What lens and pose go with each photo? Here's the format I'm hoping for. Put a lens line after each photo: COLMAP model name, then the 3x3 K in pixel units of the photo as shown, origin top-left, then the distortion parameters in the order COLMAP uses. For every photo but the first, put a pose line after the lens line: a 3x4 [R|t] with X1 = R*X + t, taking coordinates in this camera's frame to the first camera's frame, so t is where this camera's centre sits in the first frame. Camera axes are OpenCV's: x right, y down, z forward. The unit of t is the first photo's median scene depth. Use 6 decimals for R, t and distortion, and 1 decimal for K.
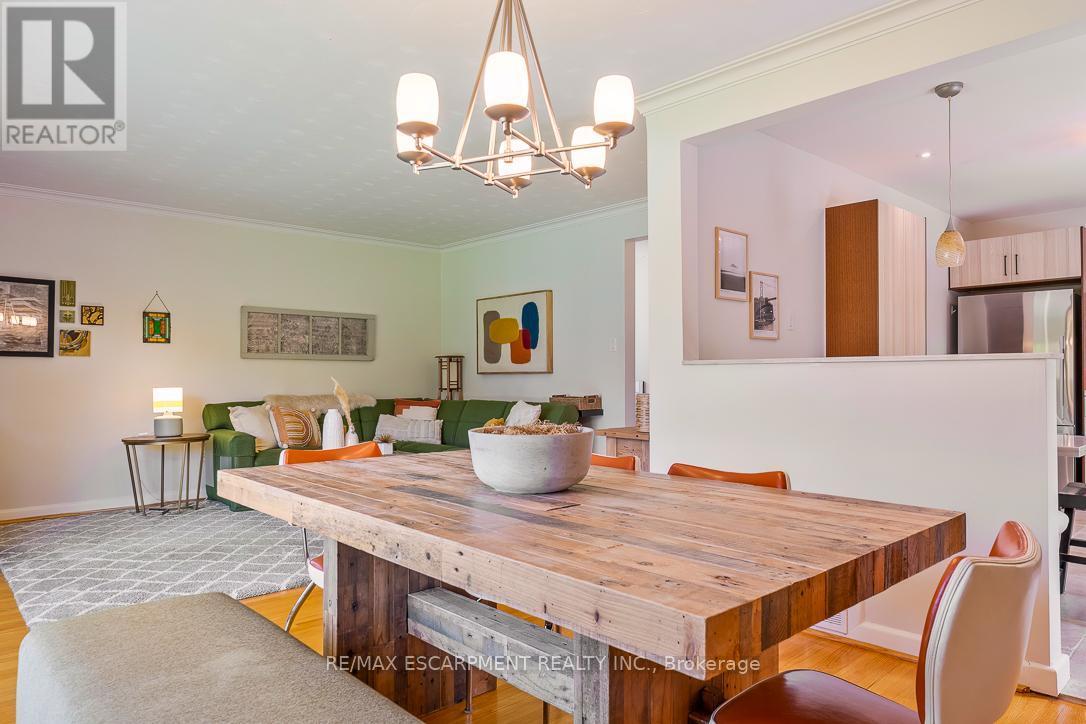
lens RADIAL K [[696.1, 0, 543.0], [0, 696.1, 362.0], [0, 0, 1]] dist [0.002034, 0.000372]
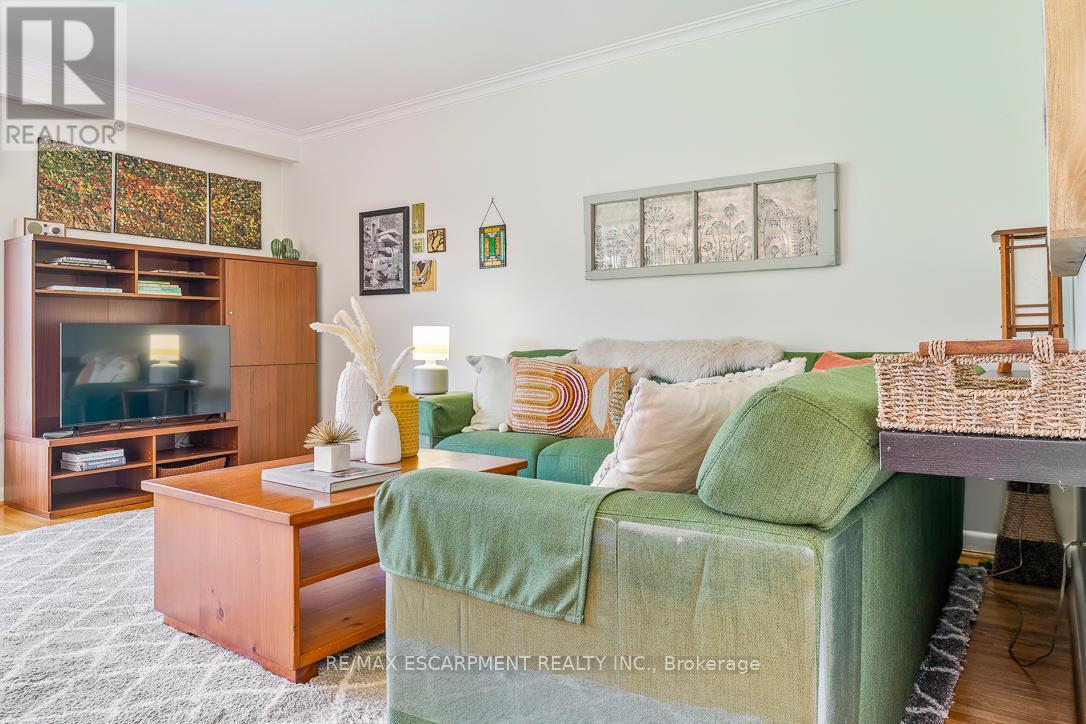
lens RADIAL K [[696.1, 0, 543.0], [0, 696.1, 362.0], [0, 0, 1]] dist [0.002034, 0.000372]
pose [[0.224139, 0.033997, -0.973964, 0.191776], [0.027660, 0.998767, 0.041228, 0.046318], [0.974165, -0.036181, 0.222922, 0.931247]]
